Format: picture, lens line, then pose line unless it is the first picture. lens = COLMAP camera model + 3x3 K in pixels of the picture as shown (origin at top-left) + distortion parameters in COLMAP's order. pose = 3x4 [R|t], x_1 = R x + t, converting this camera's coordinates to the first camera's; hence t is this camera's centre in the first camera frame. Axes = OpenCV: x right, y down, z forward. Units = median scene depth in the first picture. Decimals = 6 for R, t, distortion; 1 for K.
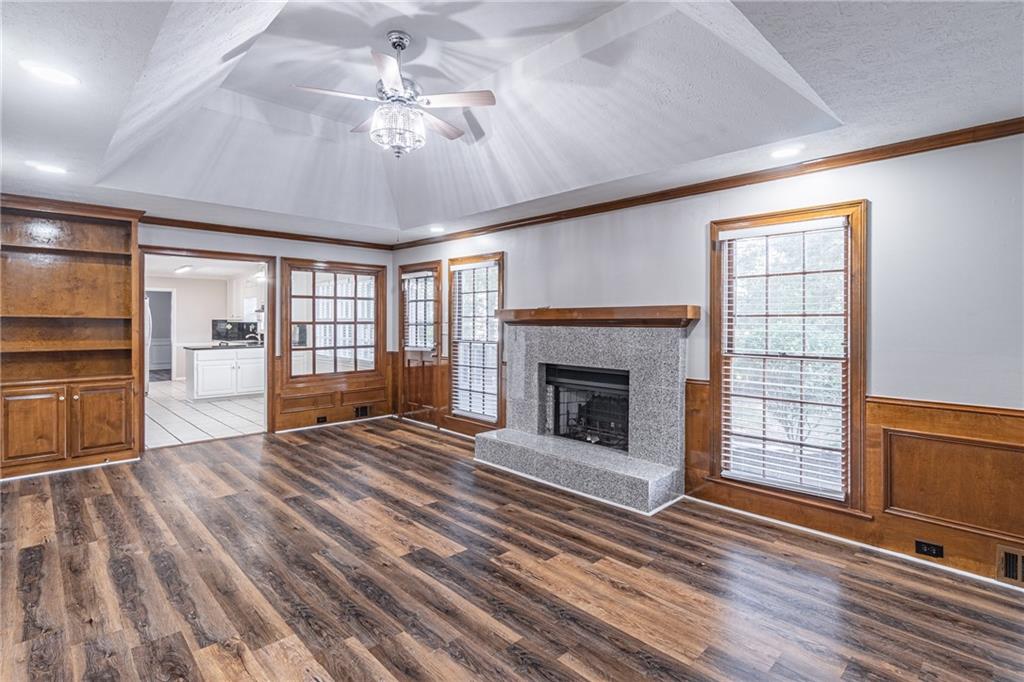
lens RADIAL K [[502.7, 0, 513.5], [0, 502.7, 320.6], [0, 0, 1]] dist [-0.000854, -0.000254]
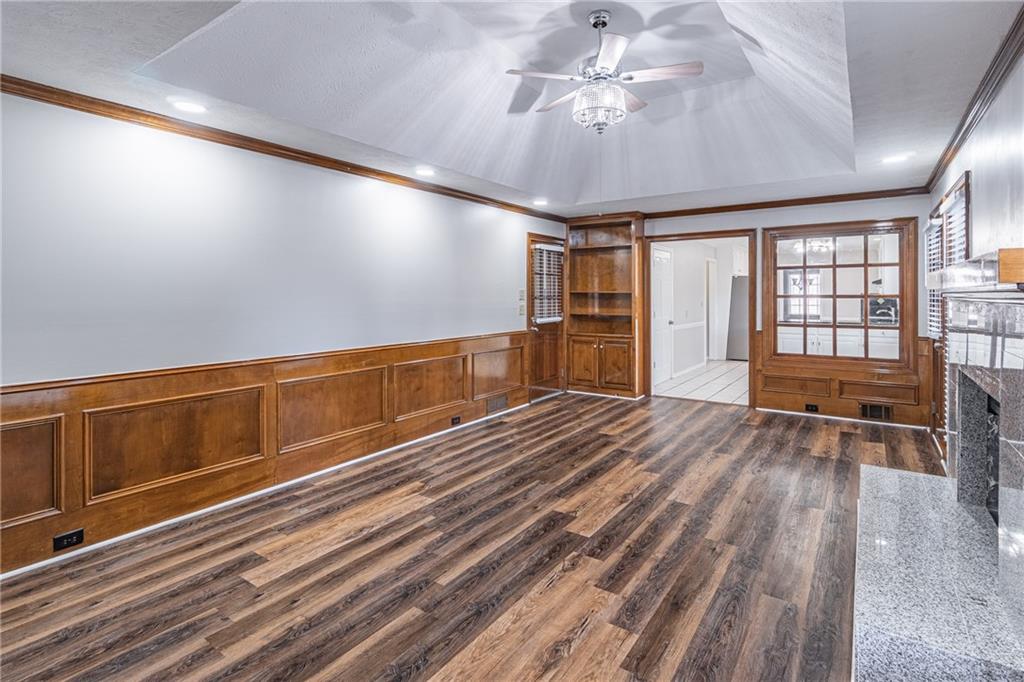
lens RADIAL K [[506.0, 0, 502.8], [0, 506.0, 298.7], [0, 0, 1]] dist [0.003193, 0.000206]
pose [[0.182142, 0.004881, -0.983260, 0.793286], [0.003076, 0.999980, 0.005534, 0.003875], [0.983267, -0.004032, 0.182123, 0.660746]]
